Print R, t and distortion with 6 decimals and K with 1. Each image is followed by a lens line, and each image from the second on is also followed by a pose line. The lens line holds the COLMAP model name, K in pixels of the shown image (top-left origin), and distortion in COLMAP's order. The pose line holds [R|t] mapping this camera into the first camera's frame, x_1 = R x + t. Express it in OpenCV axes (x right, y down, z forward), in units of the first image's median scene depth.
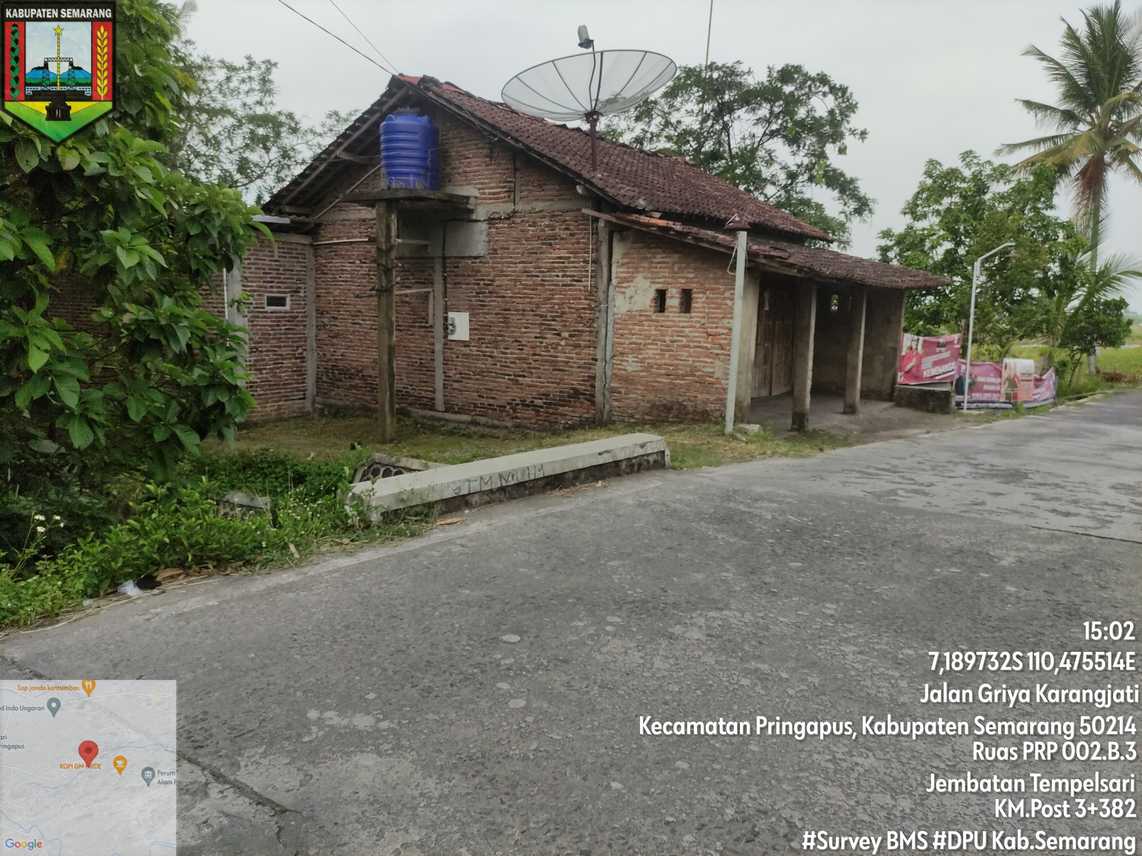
lens RADIAL K [[844.5, 0, 568.2], [0, 844.5, 428.7], [0, 0, 1]] dist [0.049149, -0.053101]
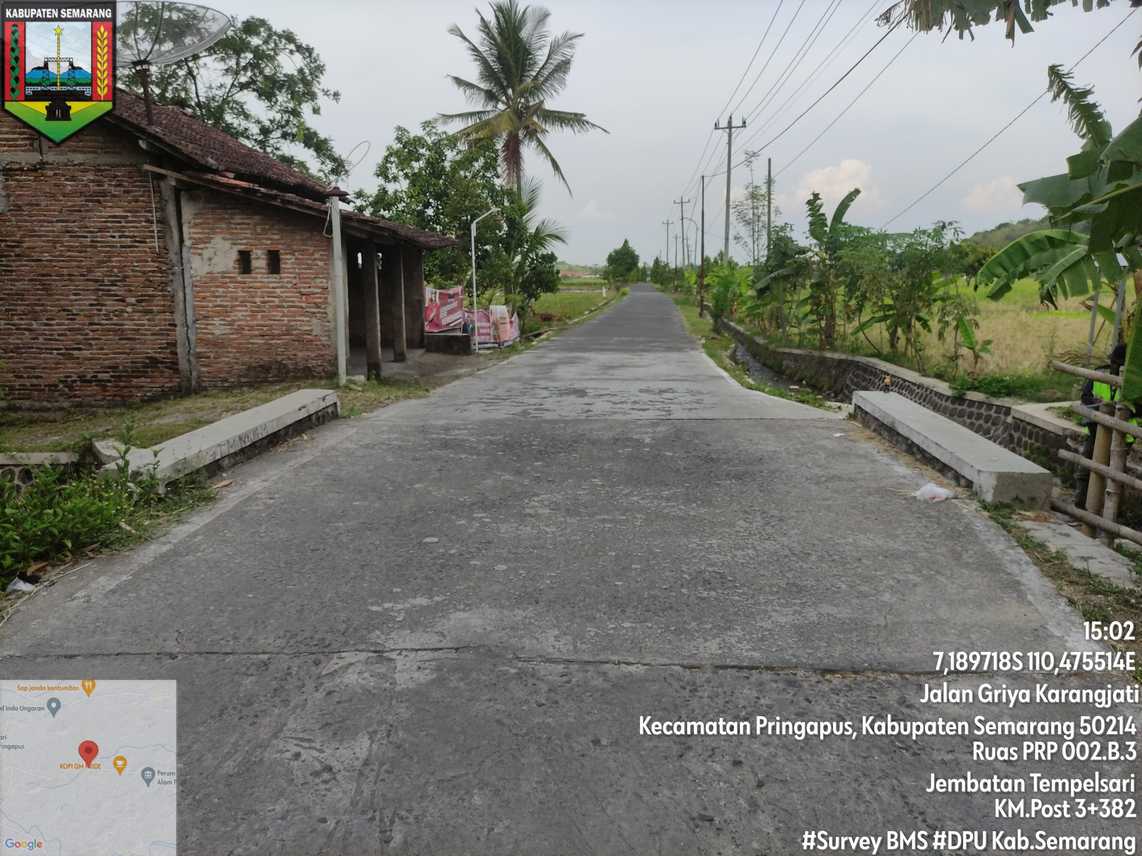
lens RADIAL K [[844.5, 0, 568.2], [0, 844.5, 428.7], [0, 0, 1]] dist [0.049149, -0.053101]
pose [[0.805129, -0.134219, 0.577713, -0.127819], [0.104410, 0.990920, 0.084709, -0.000592], [-0.583837, -0.007882, 0.811833, -0.029961]]
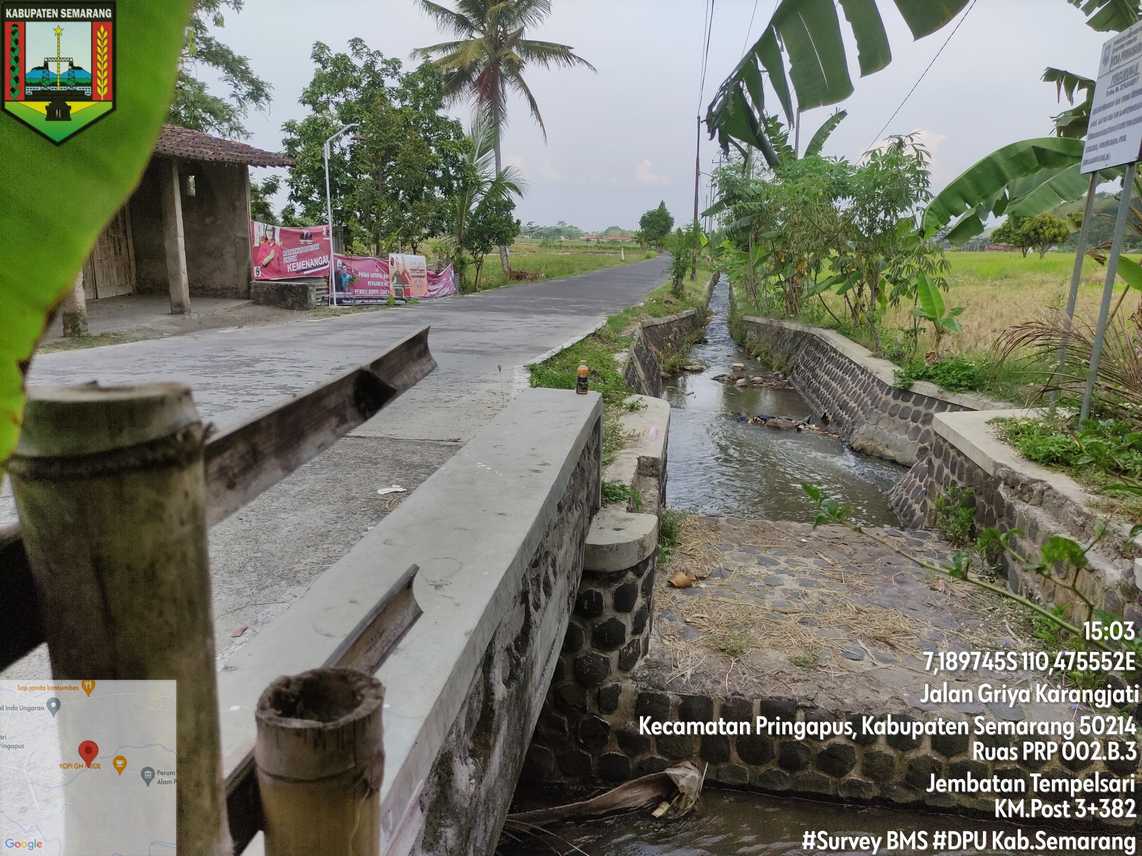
lens RADIAL K [[841.2, 0, 566.8], [0, 841.2, 430.6], [0, 0, 1]] dist [0.047455, -0.041931]
pose [[0.841801, -0.127859, 0.524426, 0.174924], [0.074777, 0.989797, 0.121289, 0.020990], [-0.534583, -0.062886, 0.842773, 0.062755]]
